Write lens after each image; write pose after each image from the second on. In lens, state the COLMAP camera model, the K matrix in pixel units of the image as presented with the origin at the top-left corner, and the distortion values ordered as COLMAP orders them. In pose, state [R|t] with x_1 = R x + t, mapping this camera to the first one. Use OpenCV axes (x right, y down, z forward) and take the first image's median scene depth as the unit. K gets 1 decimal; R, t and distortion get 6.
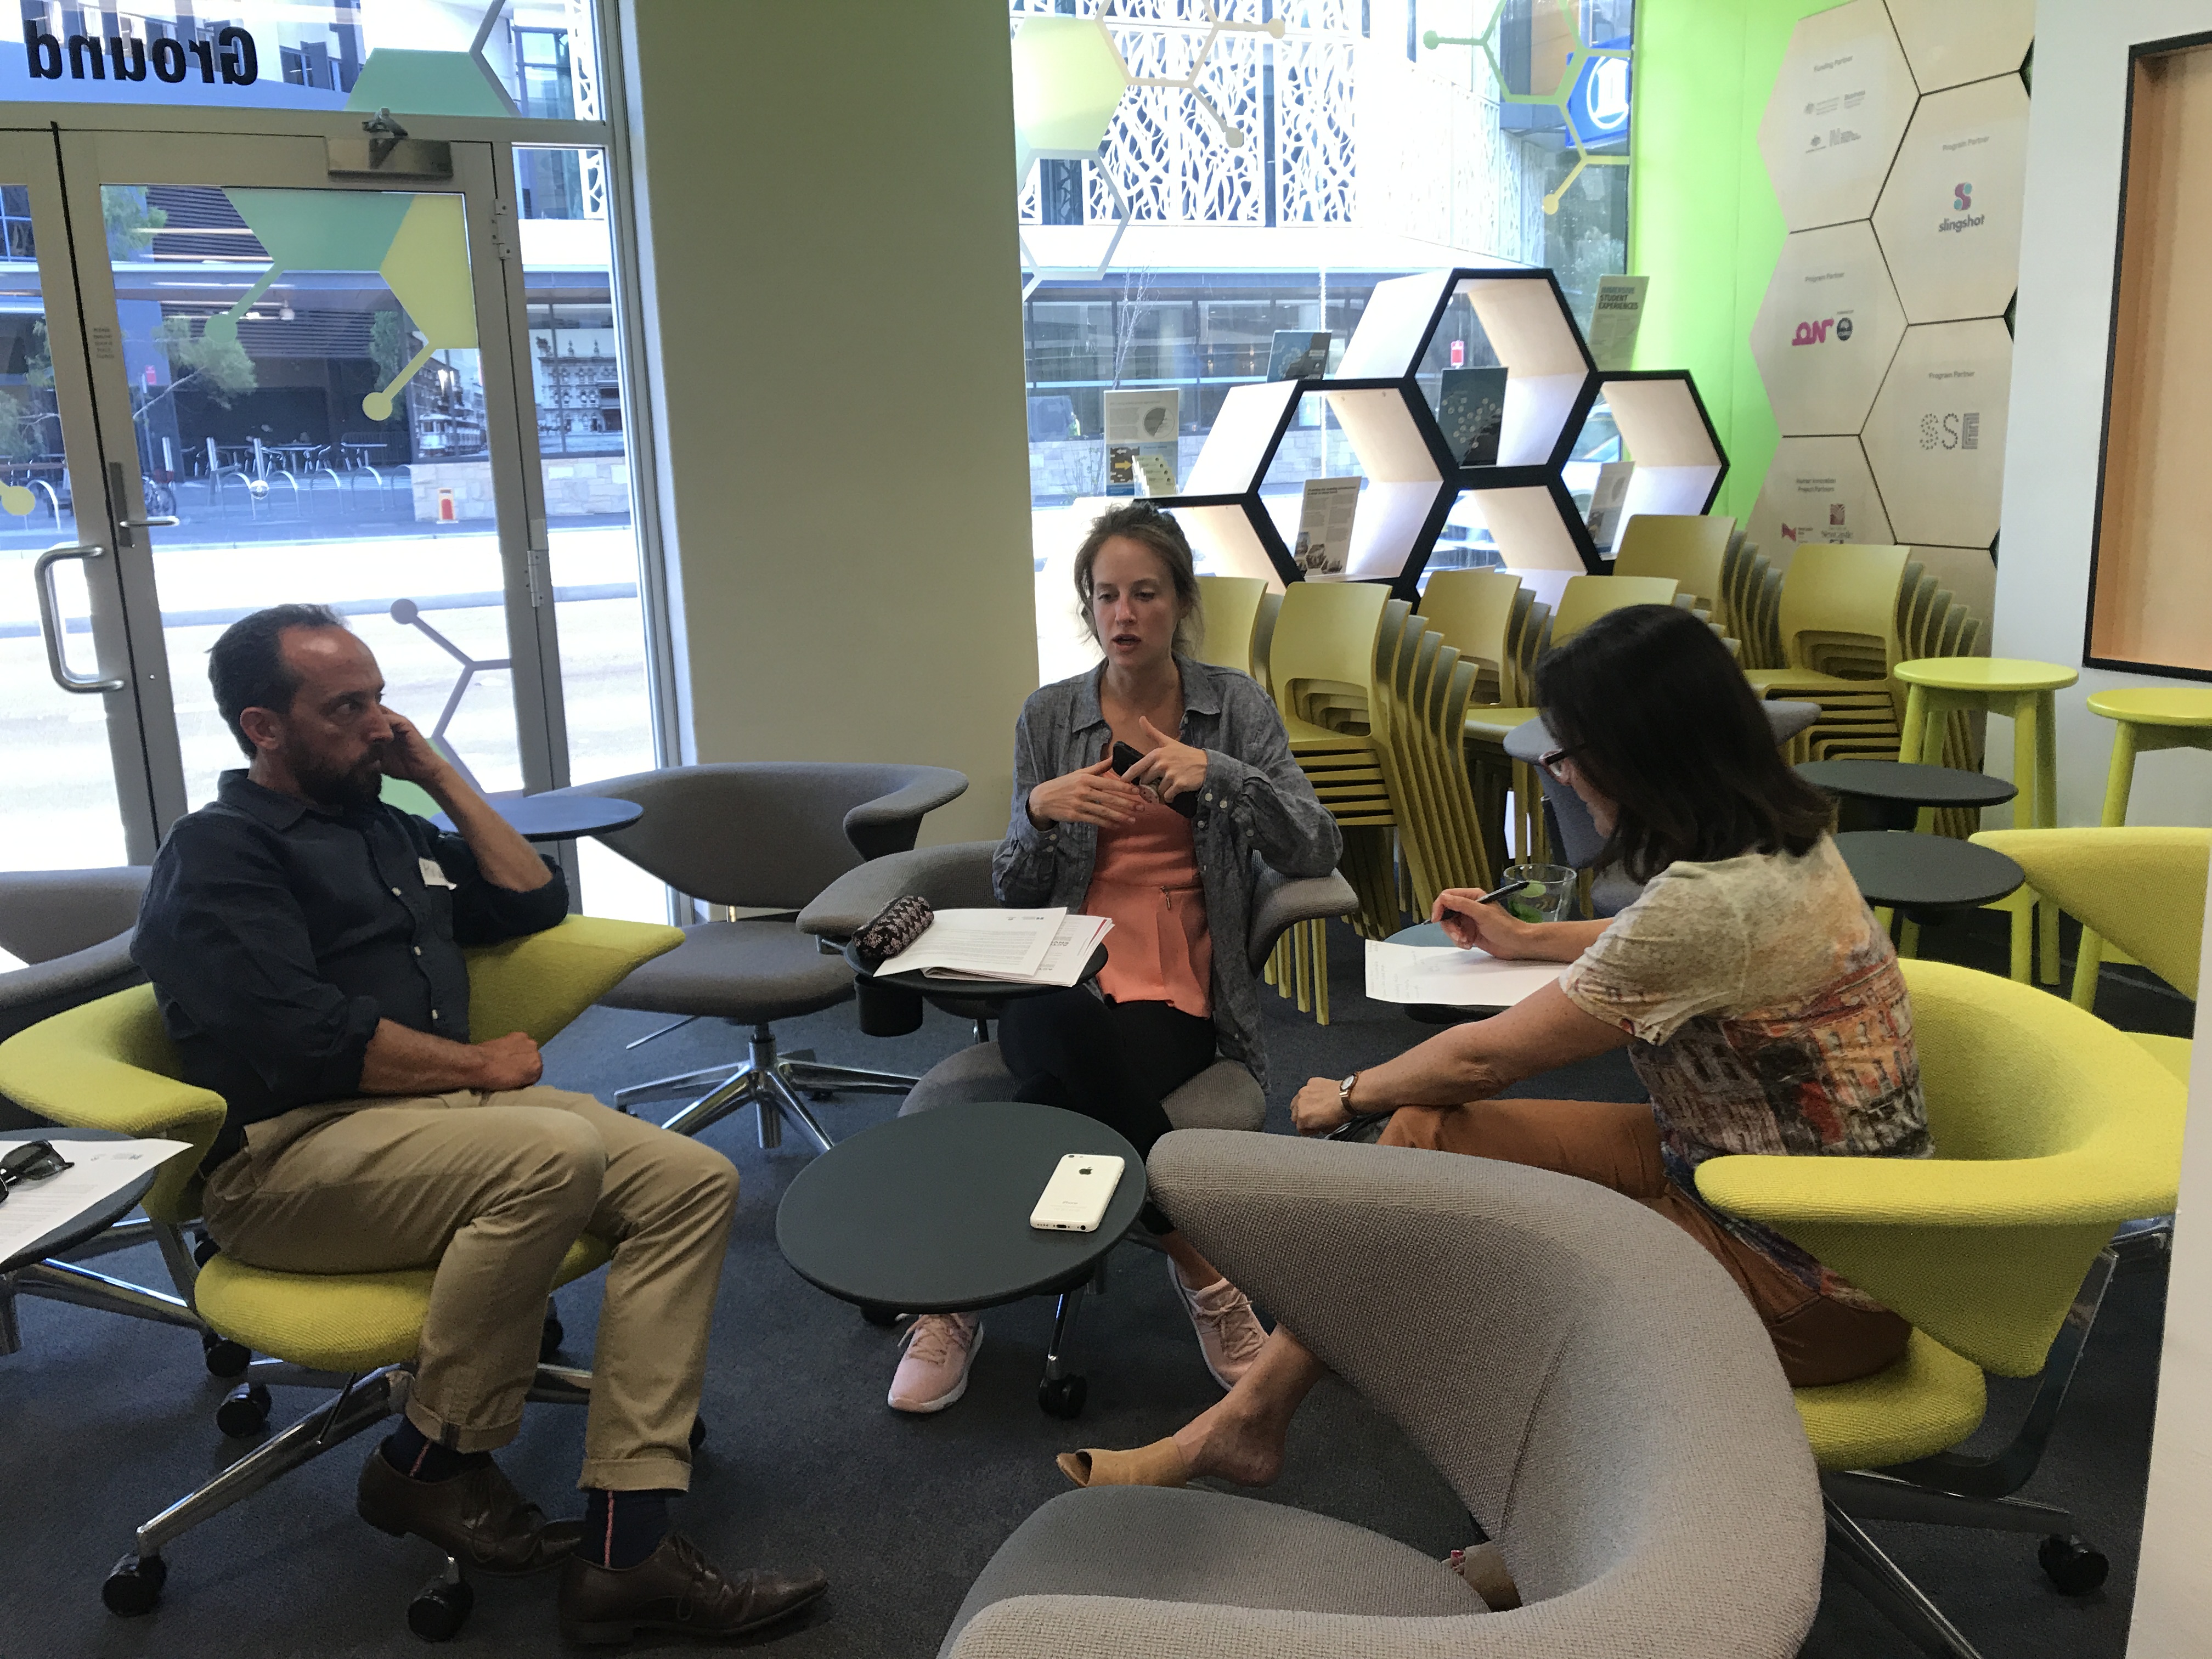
lens RADIAL K [[1829.1, 0, 1106.0], [0, 1829.1, 829.5], [0, 0, 1]] dist [-0.022382, 0.046783]
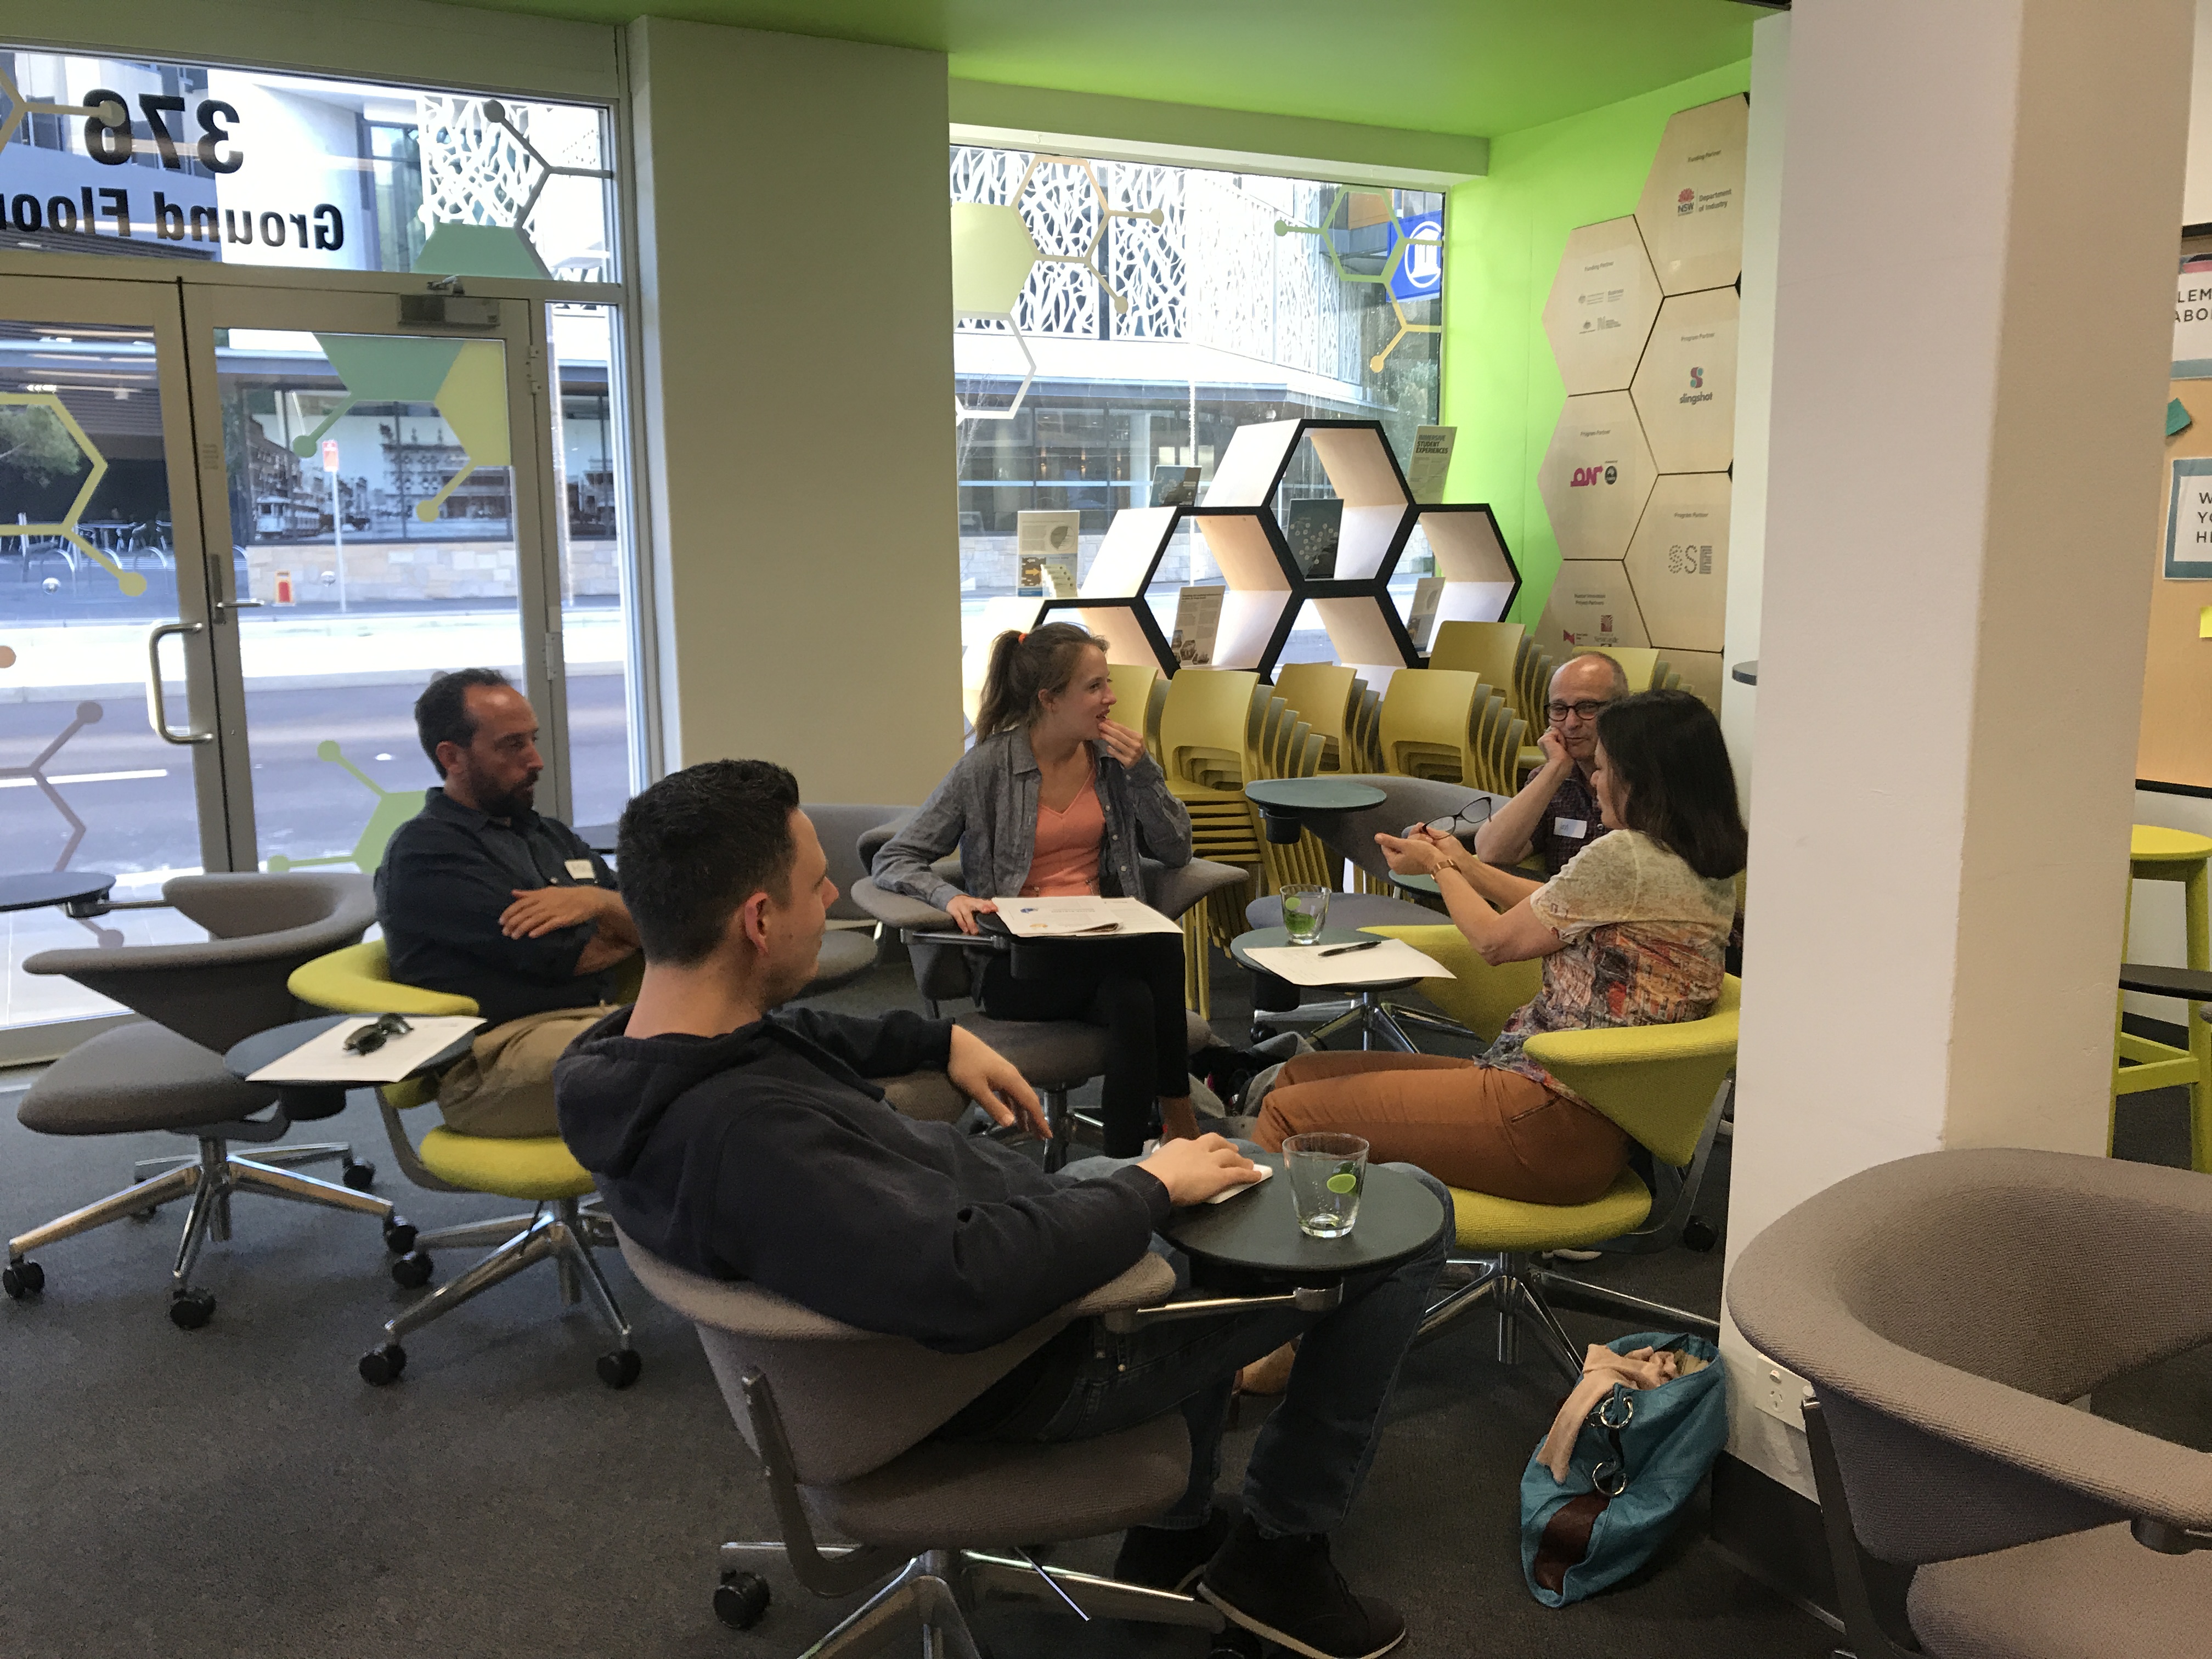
lens RADIAL K [[1825.6, 0, 1106.0], [0, 1825.6, 829.5], [0, 0, 1]] dist [0.000550, -0.004774]
pose [[0.995359, 0.008026, 0.095899, -0.053789], [-0.003054, 0.998649, -0.051882, 0.031738], [-0.096186, 0.051348, 0.994038, -0.187392]]
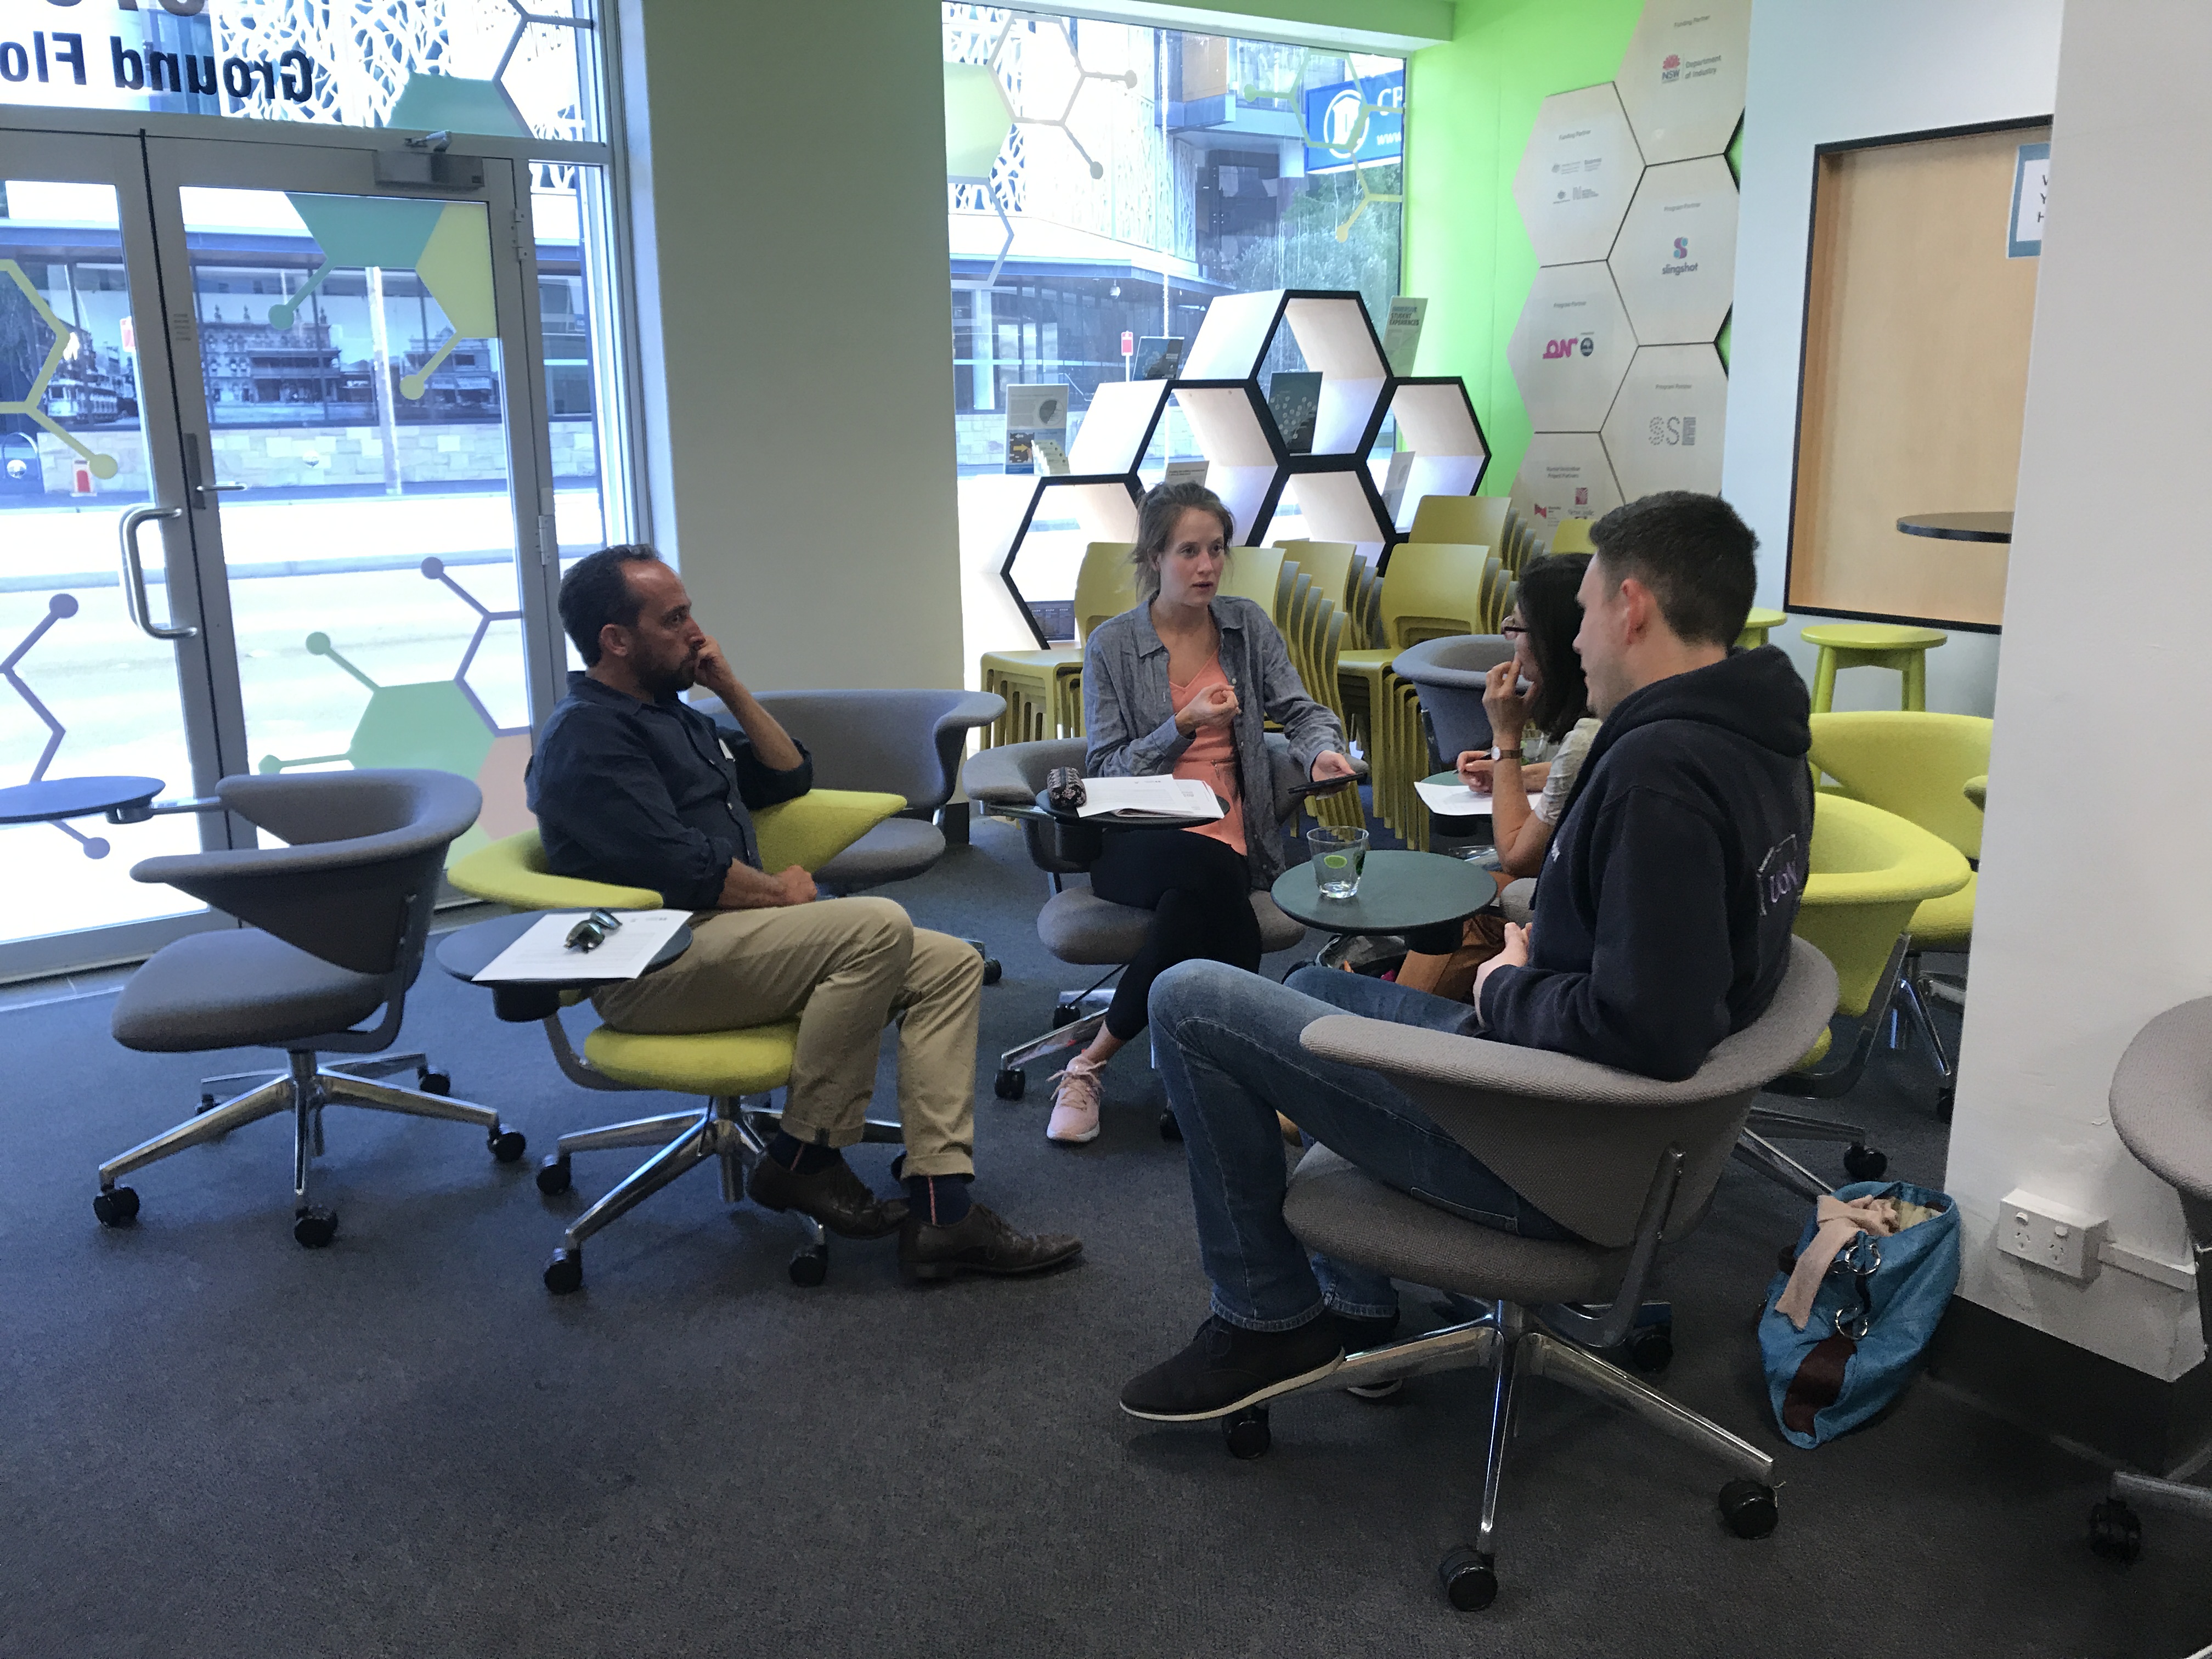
lens RADIAL K [[1829.1, 0, 1106.0], [0, 1829.1, 829.5], [0, 0, 1]] dist [-0.022382, 0.046783]
pose [[0.981984, -0.024159, 0.187413, -0.156121], [0.022399, 0.999683, 0.011499, 0.032860], [-0.187631, -0.007094, 0.982214, -0.162745]]
